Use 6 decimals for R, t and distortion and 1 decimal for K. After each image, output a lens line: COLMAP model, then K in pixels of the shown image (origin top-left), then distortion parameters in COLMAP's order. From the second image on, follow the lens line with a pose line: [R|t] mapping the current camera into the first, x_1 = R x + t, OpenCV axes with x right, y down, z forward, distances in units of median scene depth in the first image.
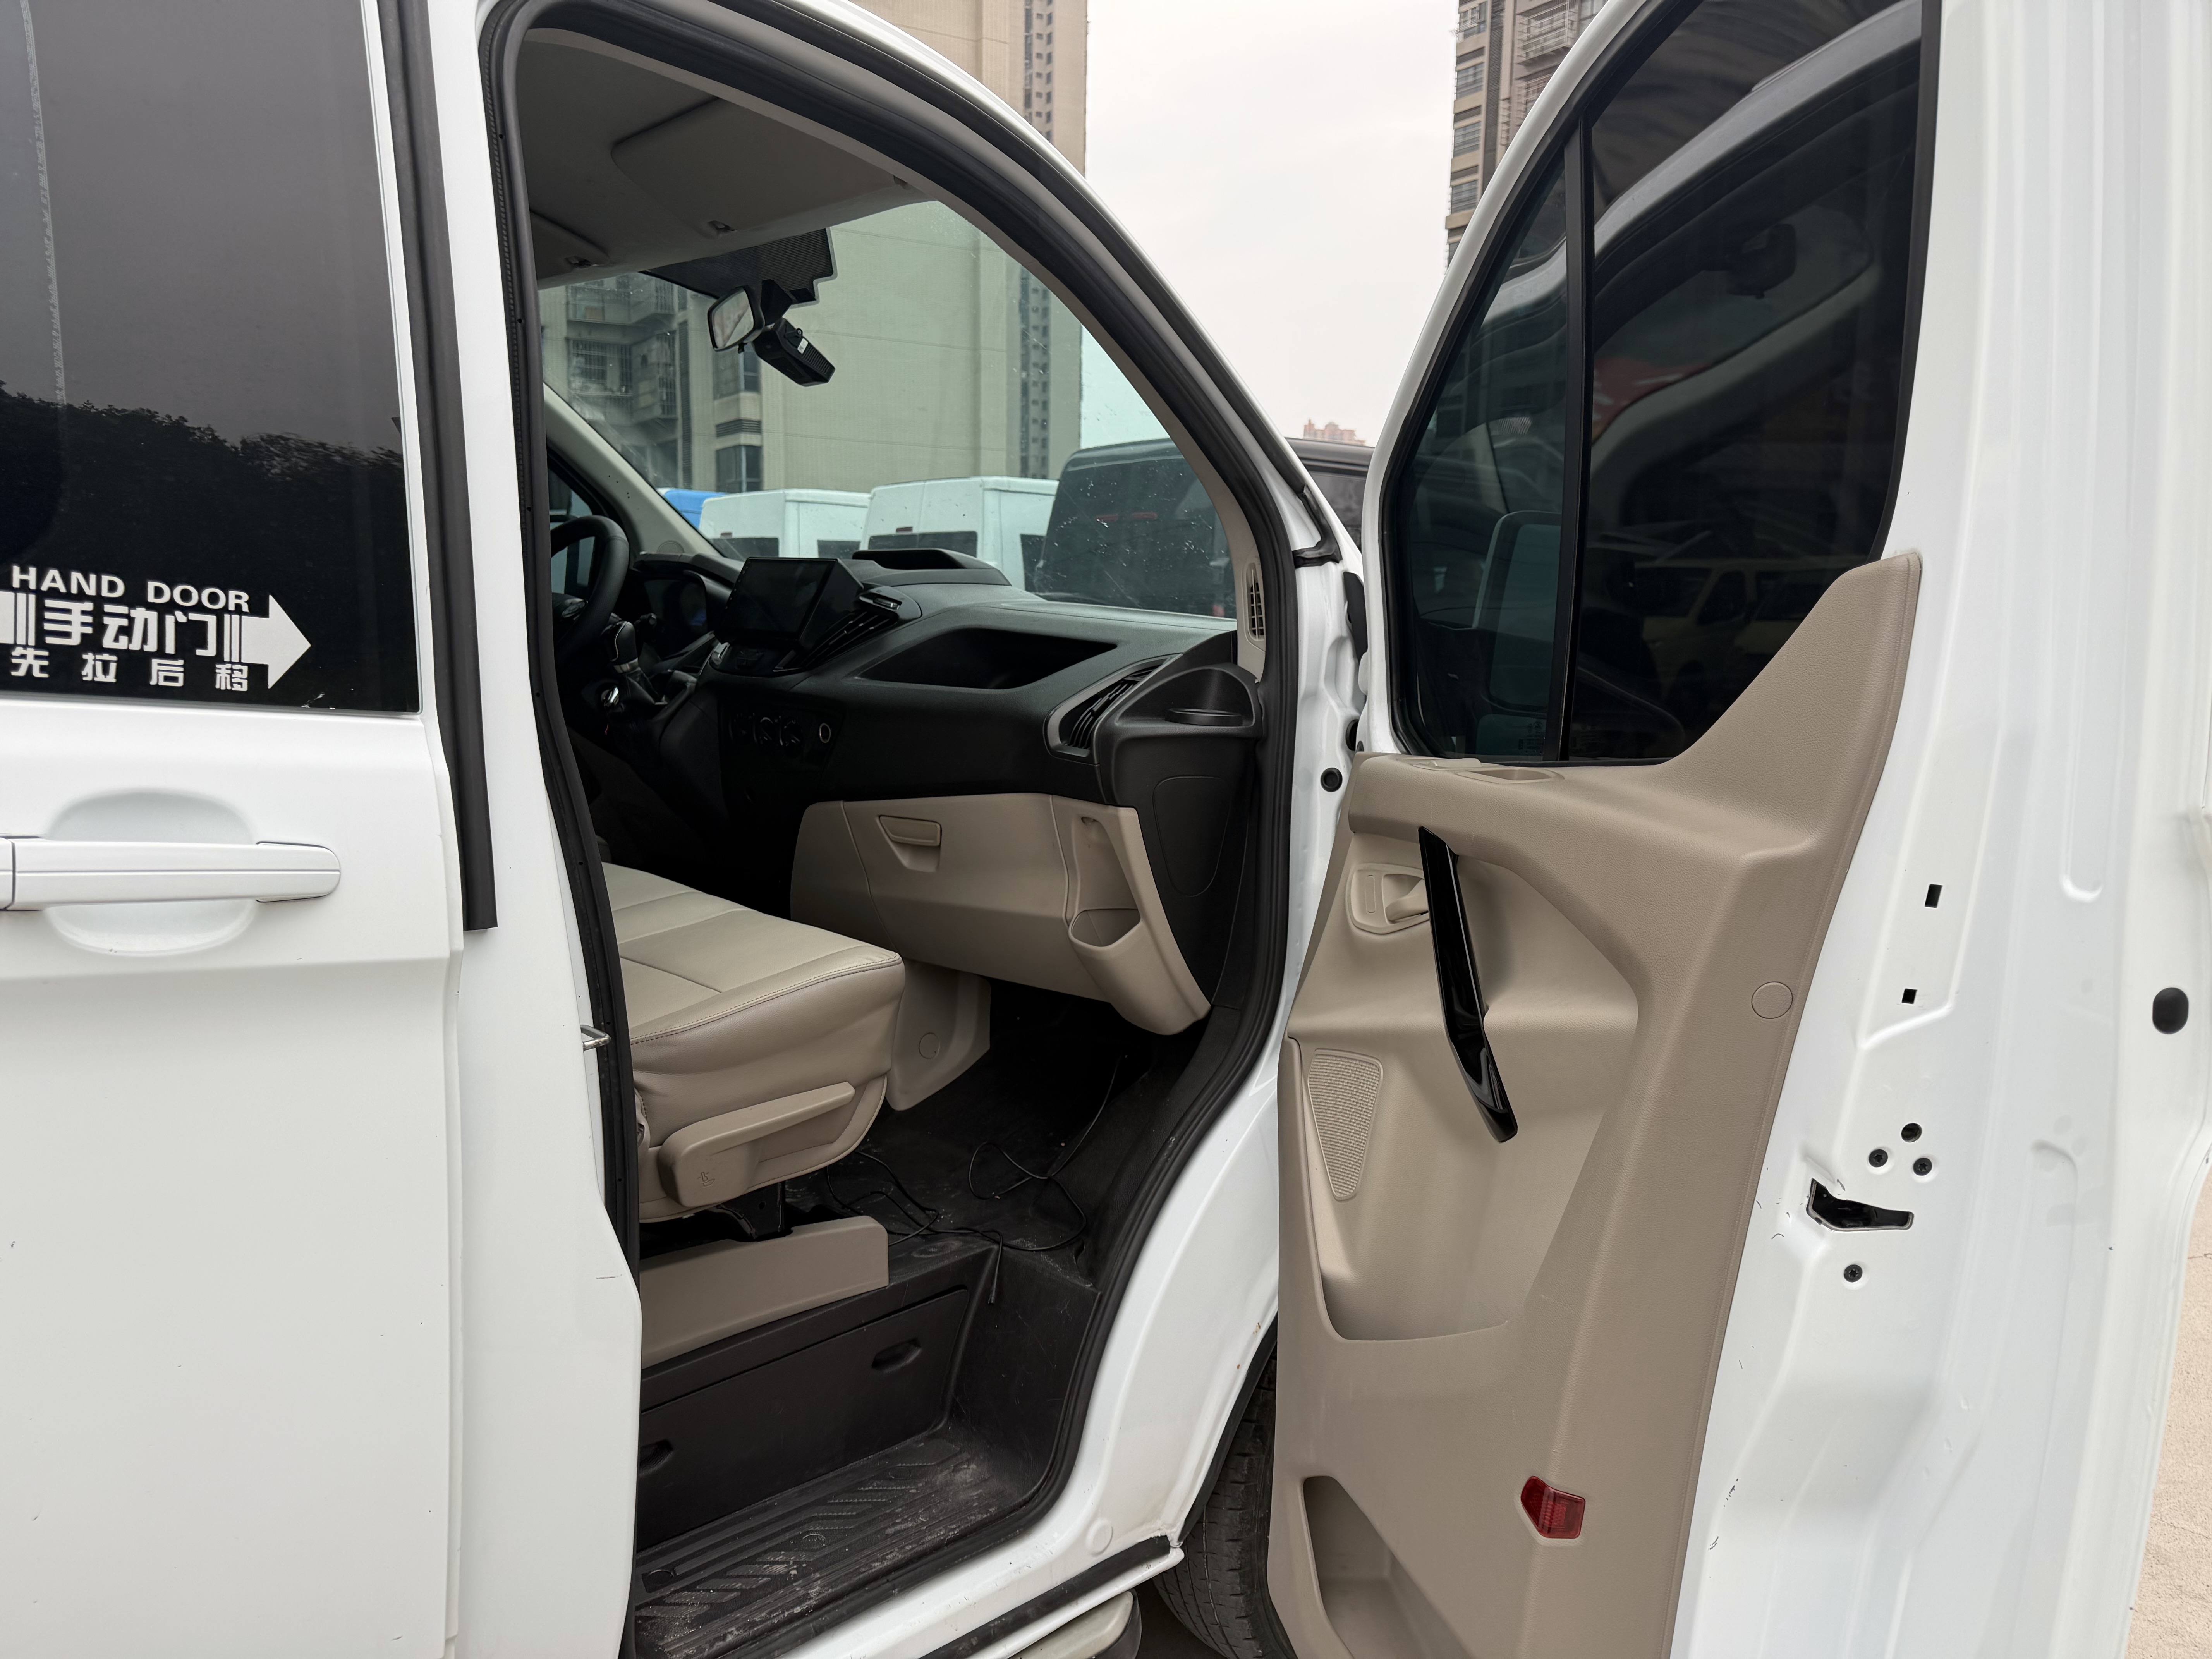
lens RADIAL K [[1571.7, 0, 1110.2], [0, 1571.7, 827.9], [0, 0, 1]] dist [0.044712, -0.051666]
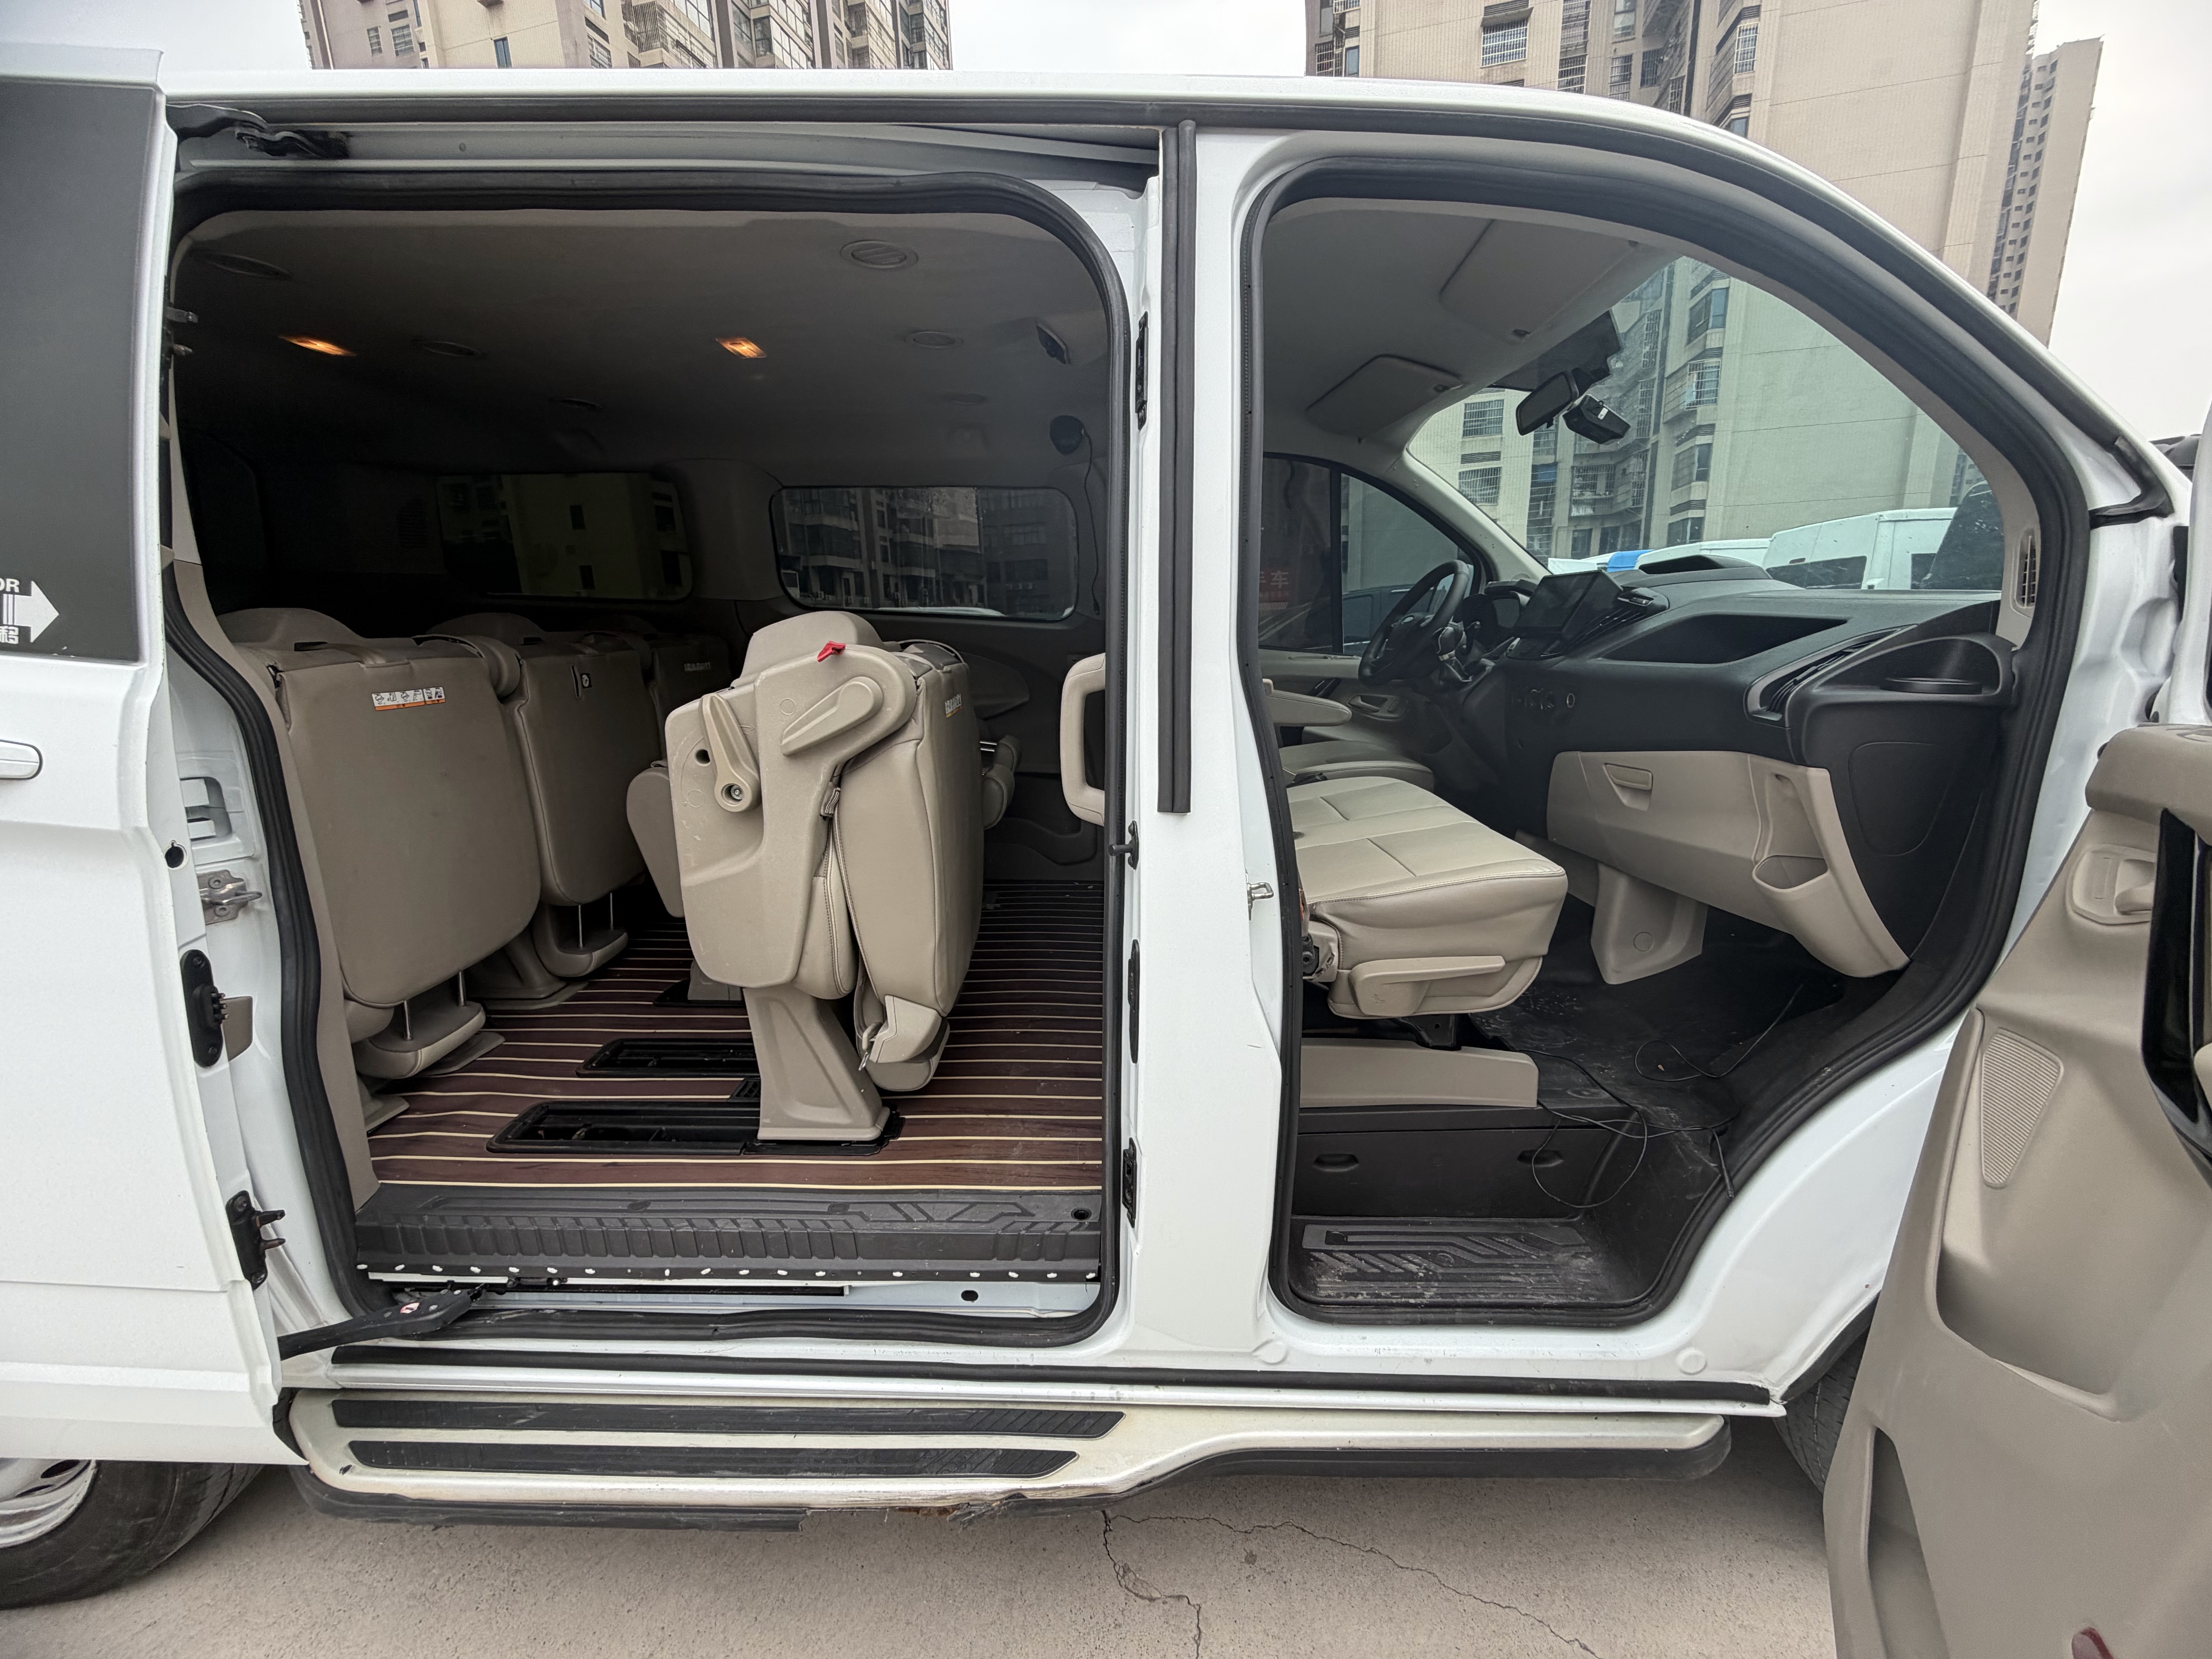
lens RADIAL K [[878.4, 0, 1095.8], [0, 878.4, 836.5], [0, 0, 1]] dist [-0.001791, 0.000242]
pose [[0.692333, 0.118553, -0.711773, 0.095812], [-0.059267, 0.992421, 0.107649, -0.001275], [0.719140, -0.032344, 0.694112, 0.184486]]
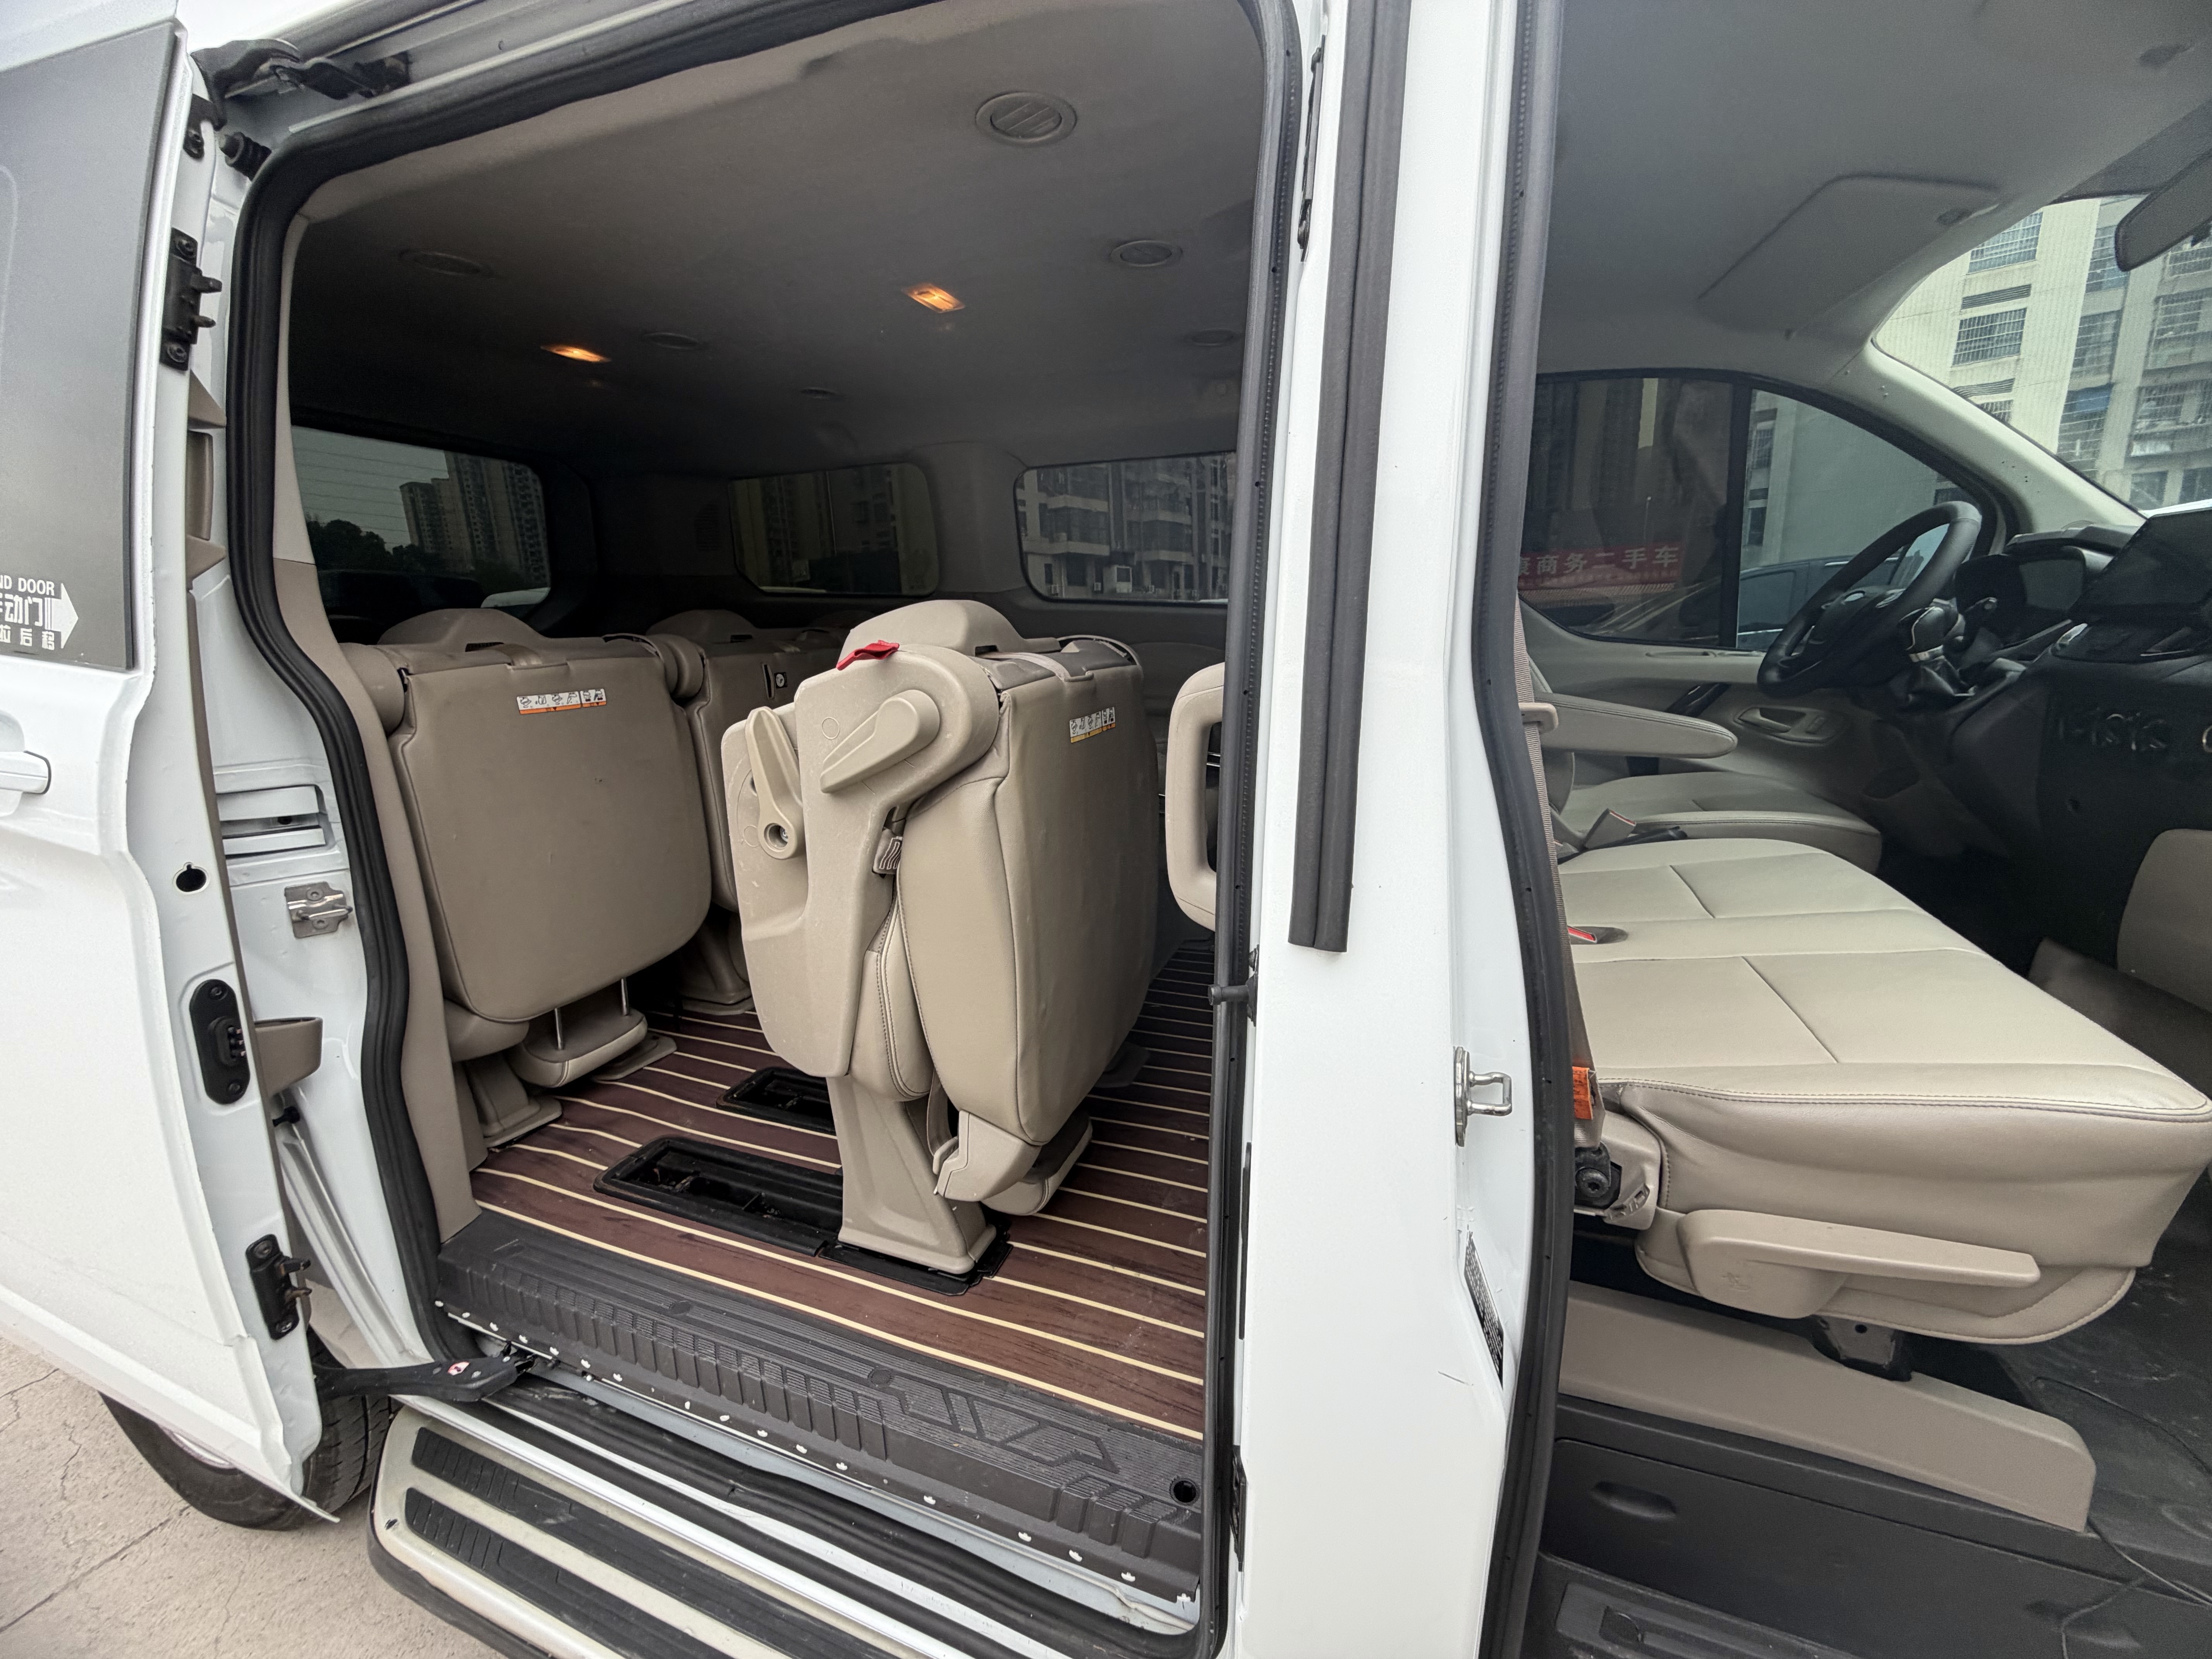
lens RADIAL K [[878.4, 0, 1098.1], [0, 878.4, 834.9], [0, 0, 1]] dist [-0.001791, 0.000242]
pose [[0.395709, 0.163639, -0.903679, -0.010637], [-0.085872, 0.986279, 0.140994, -0.031286], [0.914352, 0.021808, 0.404332, 0.384483]]
